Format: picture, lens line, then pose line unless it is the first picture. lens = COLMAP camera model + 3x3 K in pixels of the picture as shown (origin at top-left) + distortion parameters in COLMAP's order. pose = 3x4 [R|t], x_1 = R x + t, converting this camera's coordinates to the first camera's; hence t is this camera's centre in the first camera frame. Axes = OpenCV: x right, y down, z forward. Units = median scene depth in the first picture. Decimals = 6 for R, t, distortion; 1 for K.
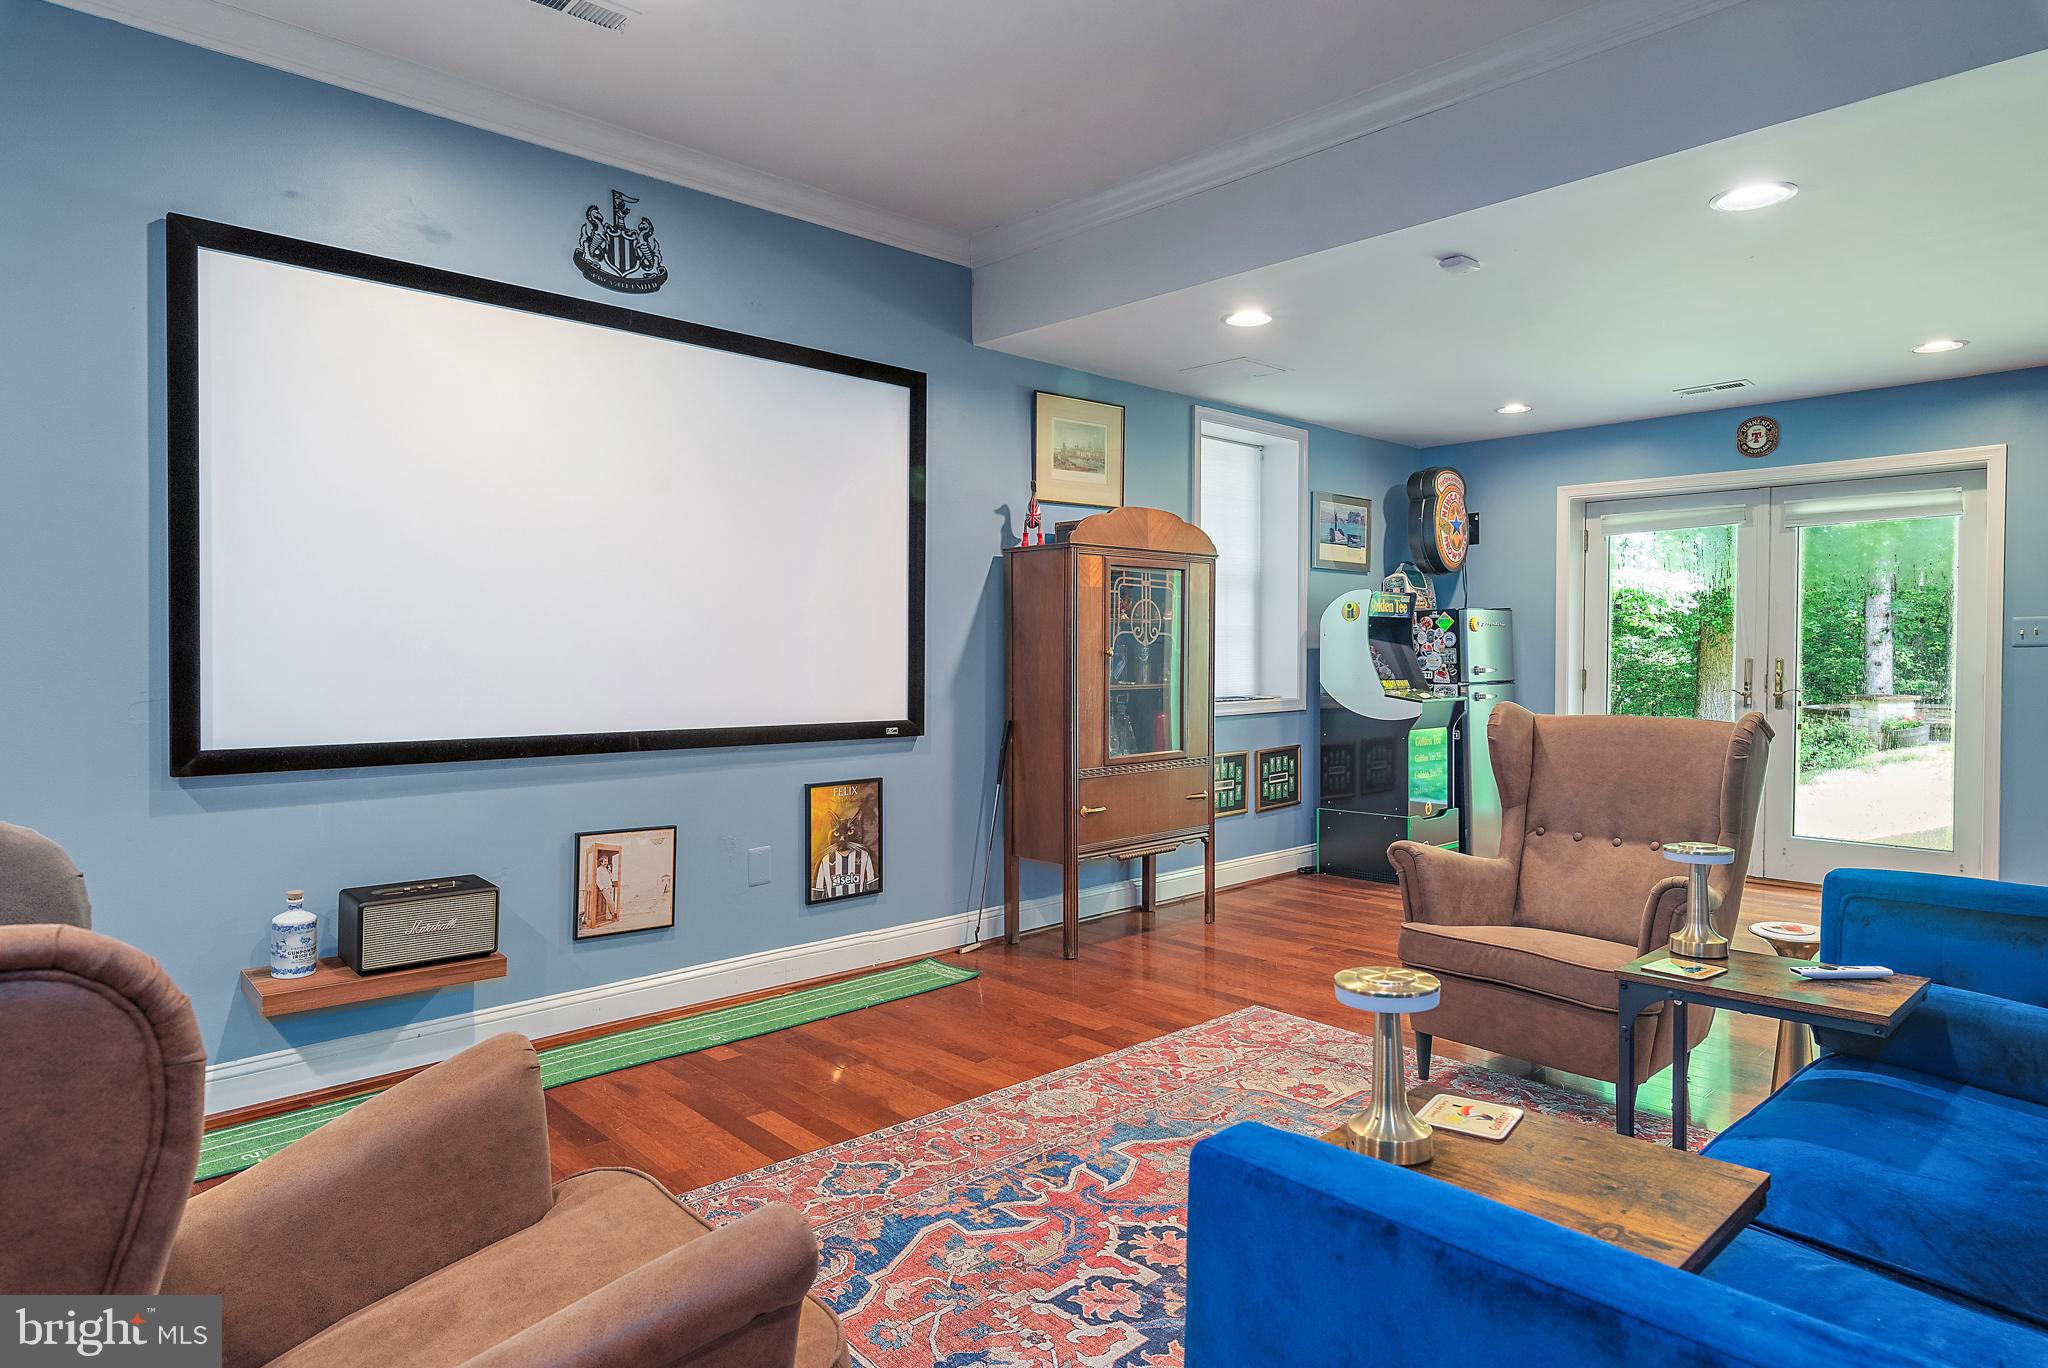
lens RADIAL K [[1192.4, 0, 1026.5], [0, 1192.4, 673.4], [0, 0, 1]] dist [0.002092, 0.000358]
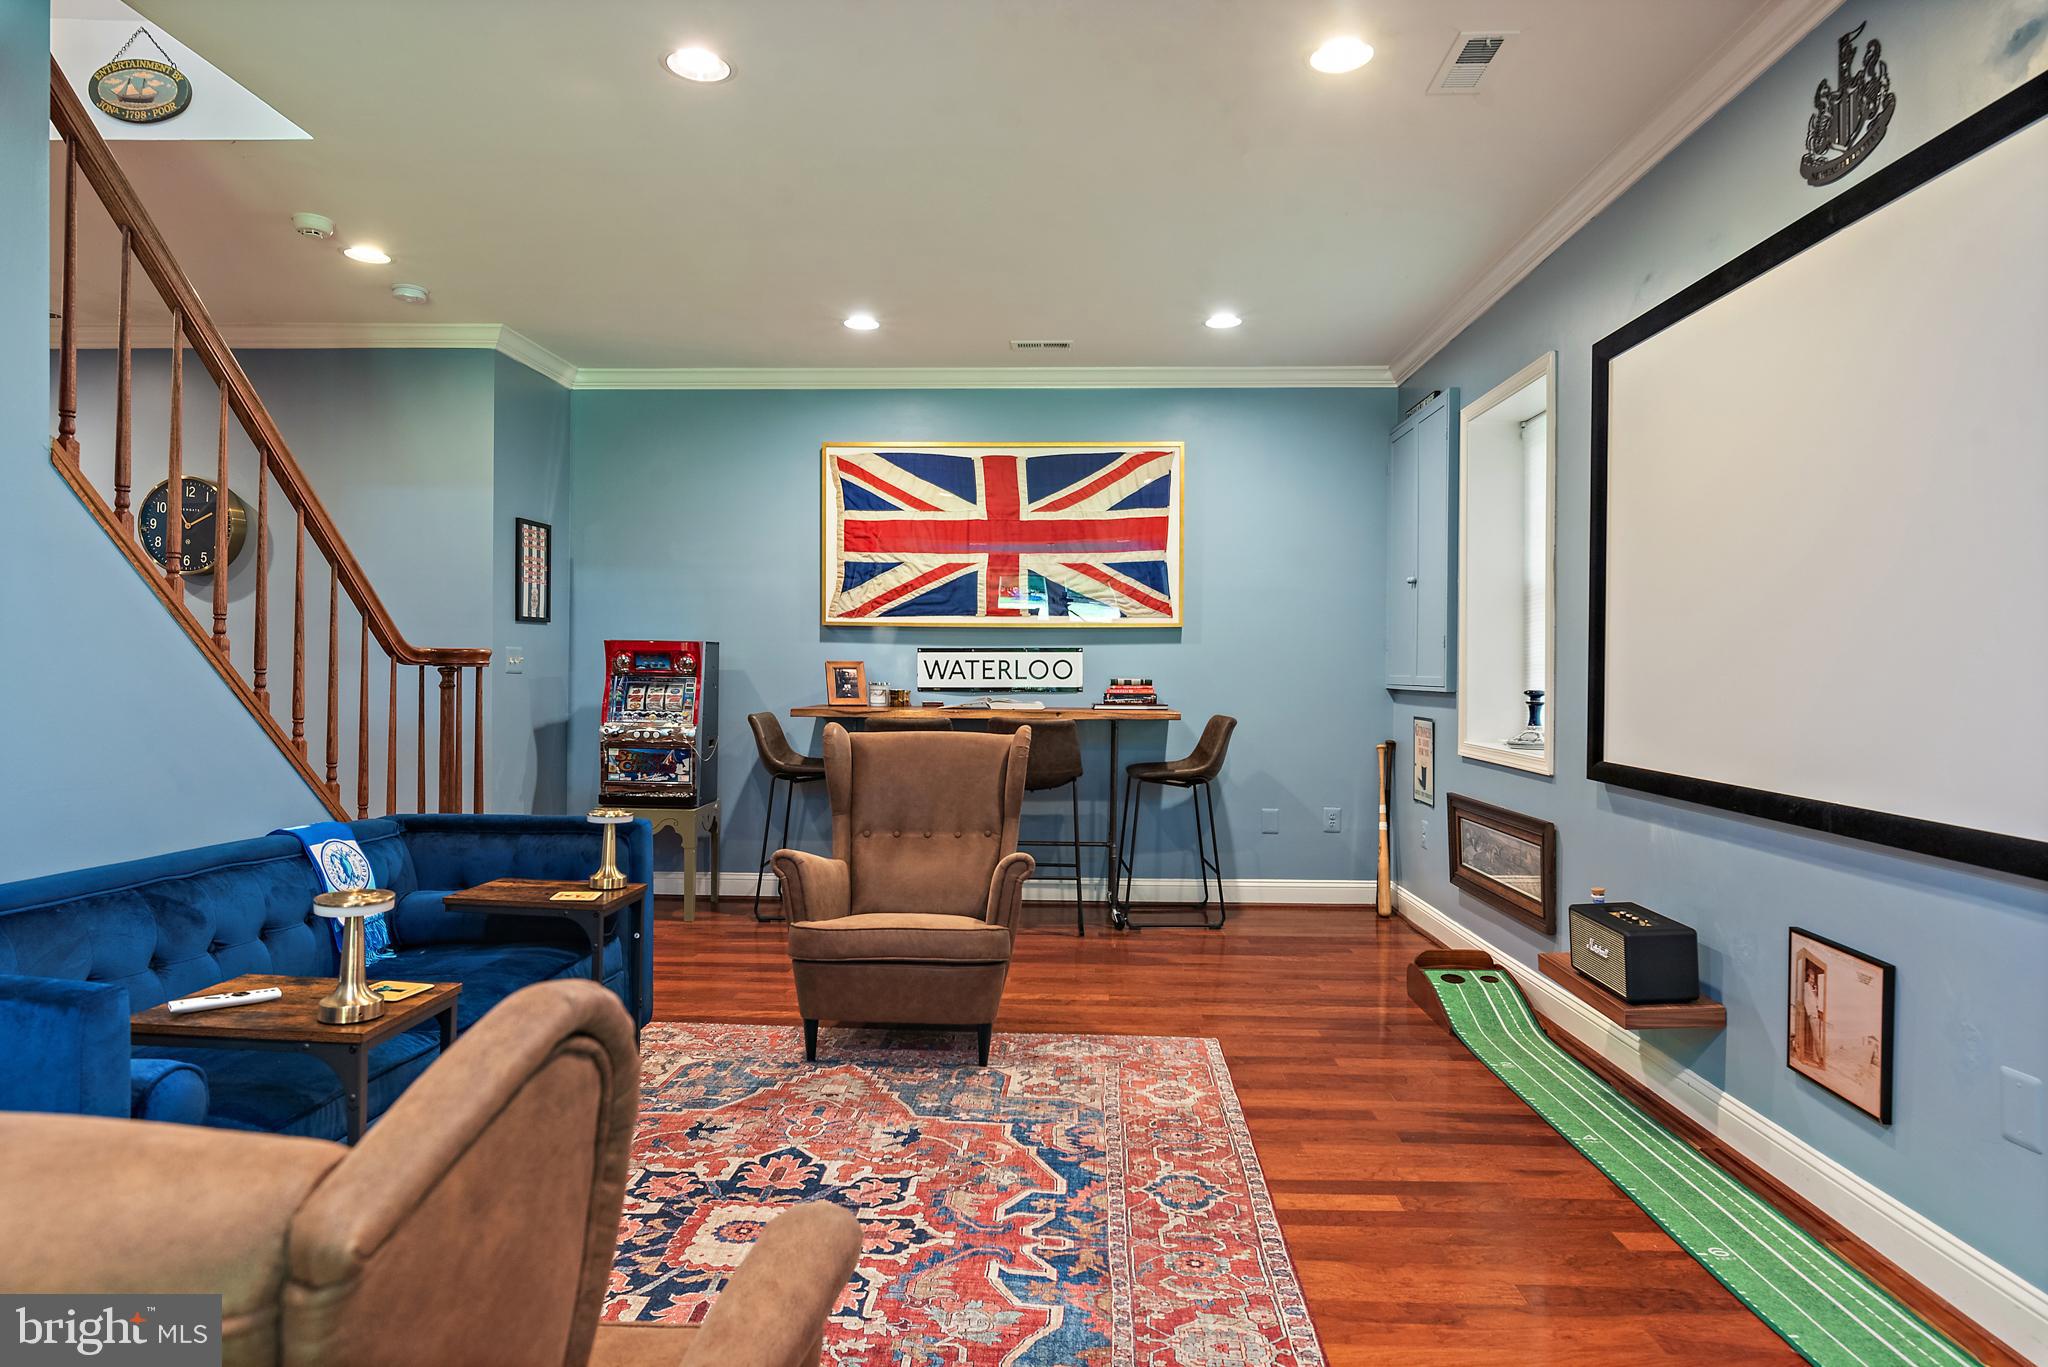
lens RADIAL K [[1192.4, 0, 1026.5], [0, 1192.4, 672.9], [0, 0, 1]] dist [0.002092, 0.000358]
pose [[-0.713163, -0.004737, -0.700983, 0.675096], [-0.025450, 0.999493, 0.019138, -0.039639], [0.700537, 0.031488, -0.712921, 1.607233]]
